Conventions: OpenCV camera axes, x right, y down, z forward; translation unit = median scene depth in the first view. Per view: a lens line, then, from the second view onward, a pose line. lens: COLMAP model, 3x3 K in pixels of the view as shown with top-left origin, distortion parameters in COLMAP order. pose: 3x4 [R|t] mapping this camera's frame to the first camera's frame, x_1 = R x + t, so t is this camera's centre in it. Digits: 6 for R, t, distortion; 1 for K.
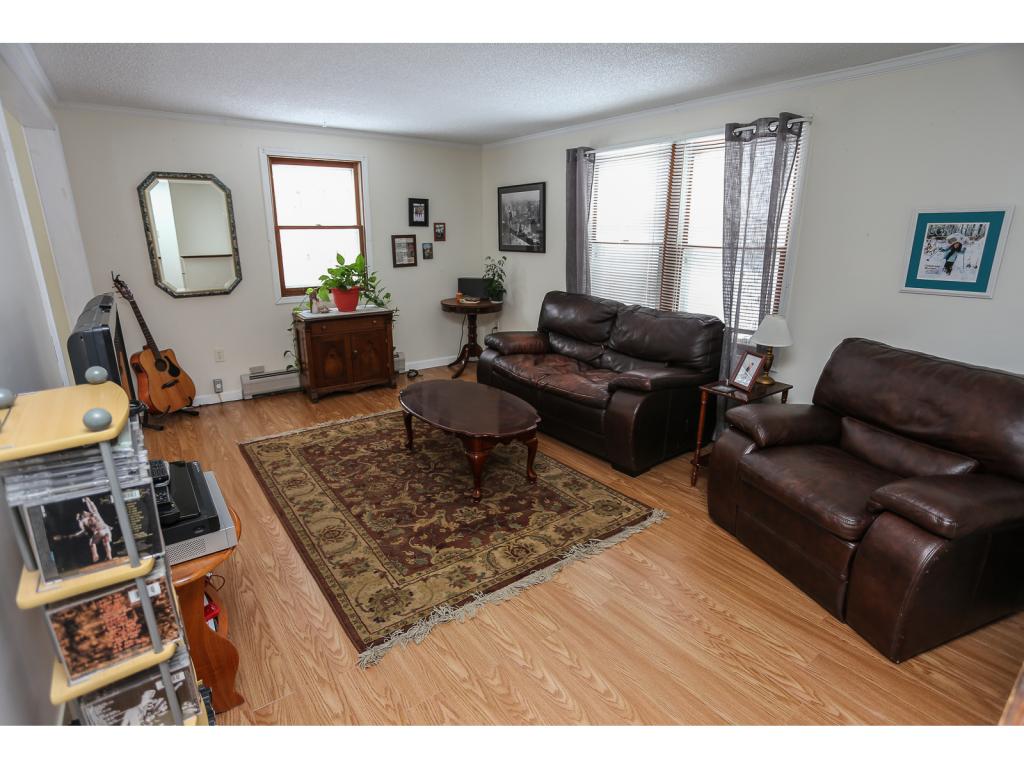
lens RADIAL K [[517.1, 0, 510.1], [0, 517.1, 387.4], [0, 0, 1]] dist [-0.082861, 0.035336]
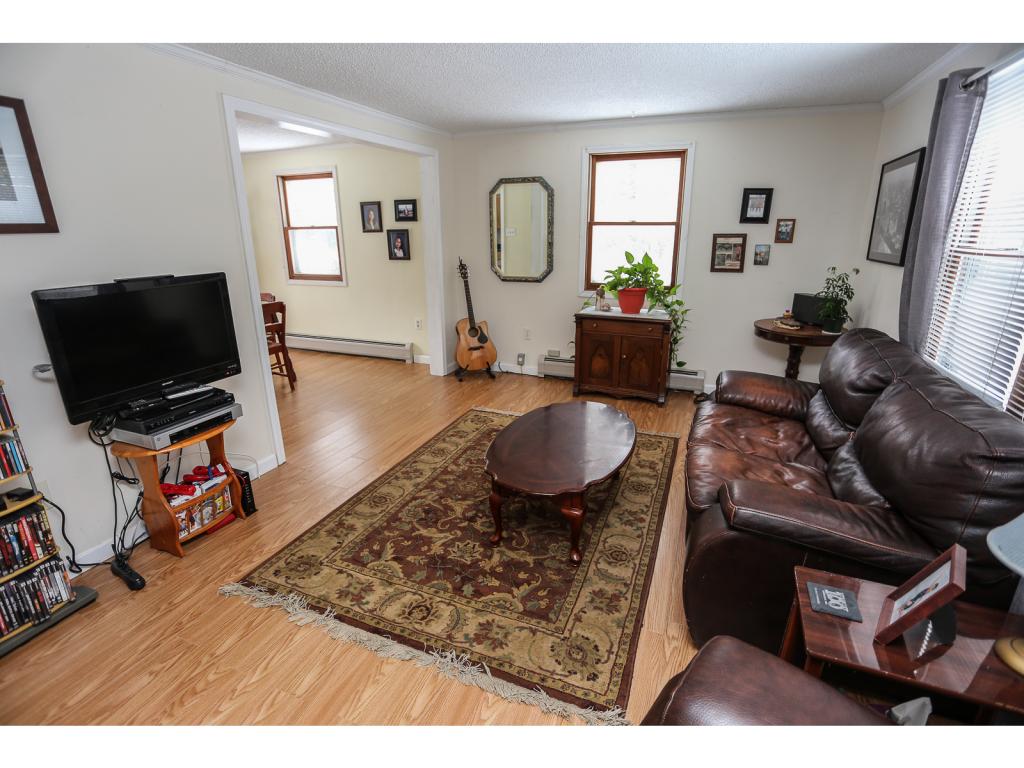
lens RADIAL K [[497.3, 0, 509.5], [0, 497.3, 383.3], [0, 0, 1]] dist [-0.074533, 0.030818]
pose [[0.520828, 0.249508, -0.816385, 0.385797], [-0.239059, 0.960698, 0.141102, -0.112462], [0.819505, 0.121674, 0.560006, 0.363762]]
